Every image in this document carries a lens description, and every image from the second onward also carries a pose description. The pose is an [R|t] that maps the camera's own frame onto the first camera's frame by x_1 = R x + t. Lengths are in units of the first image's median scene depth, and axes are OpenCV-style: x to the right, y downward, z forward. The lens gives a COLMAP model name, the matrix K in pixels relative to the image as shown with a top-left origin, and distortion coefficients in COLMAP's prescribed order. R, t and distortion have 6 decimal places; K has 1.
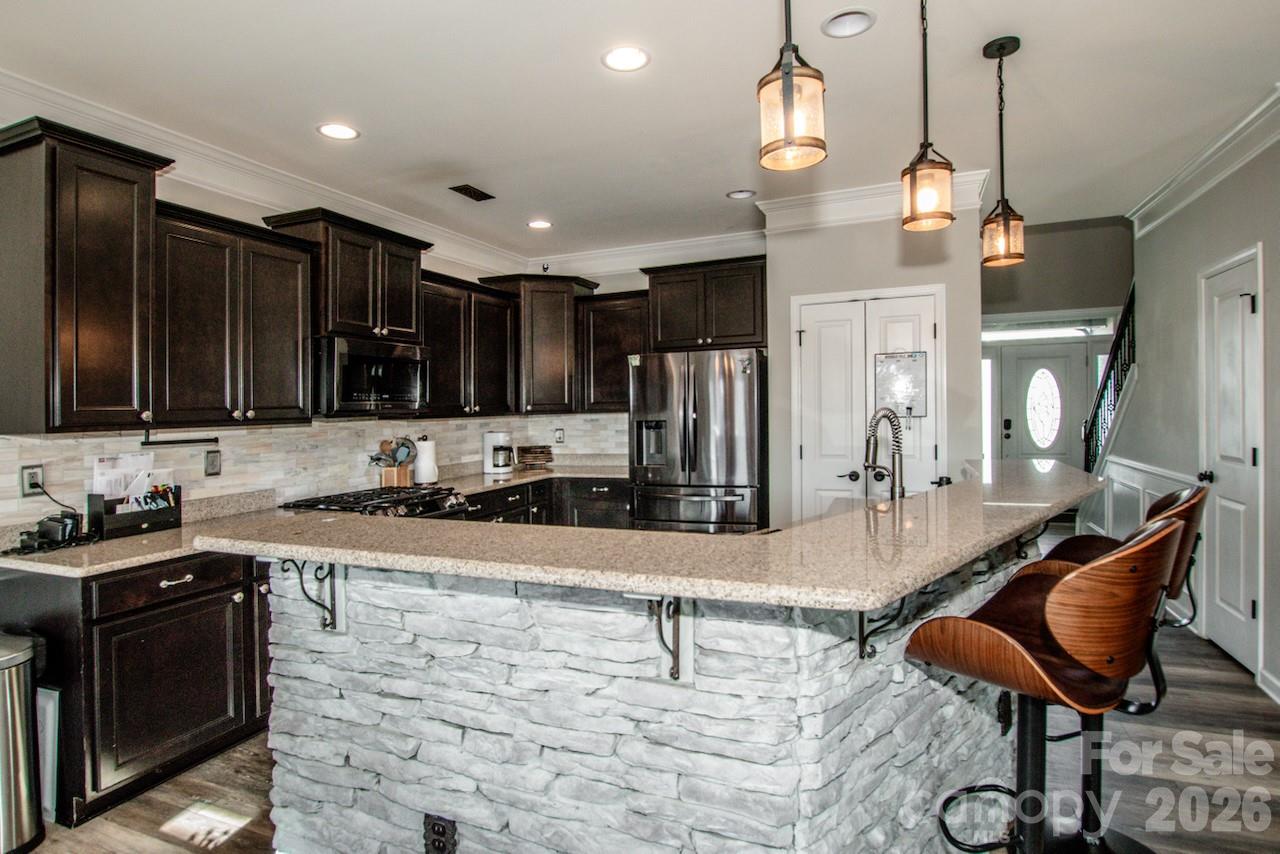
lens RADIAL K [[660.2, 0, 631.1], [0, 660.2, 394.5], [0, 0, 1]] dist [-0.026572, 0.003022]
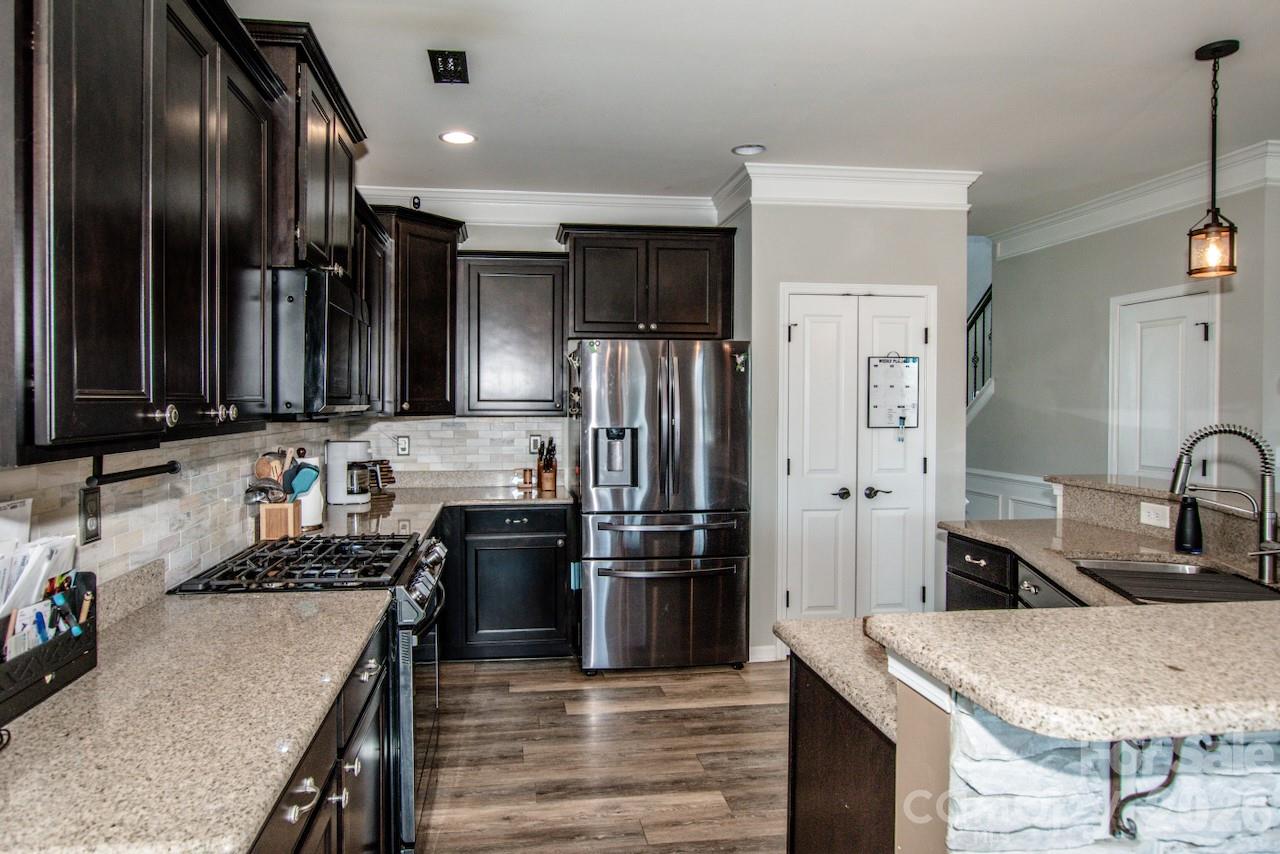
lens RADIAL K [[765.2, 0, 594.5], [0, 765.2, 404.9], [0, 0, 1]] dist [-0.006610, 0.002187]
pose [[0.870825, 0.025112, 0.490951, -0.593819], [-0.033835, 0.999388, 0.008897, 0.009337], [-0.490427, -0.024359, 0.871142, 0.348323]]
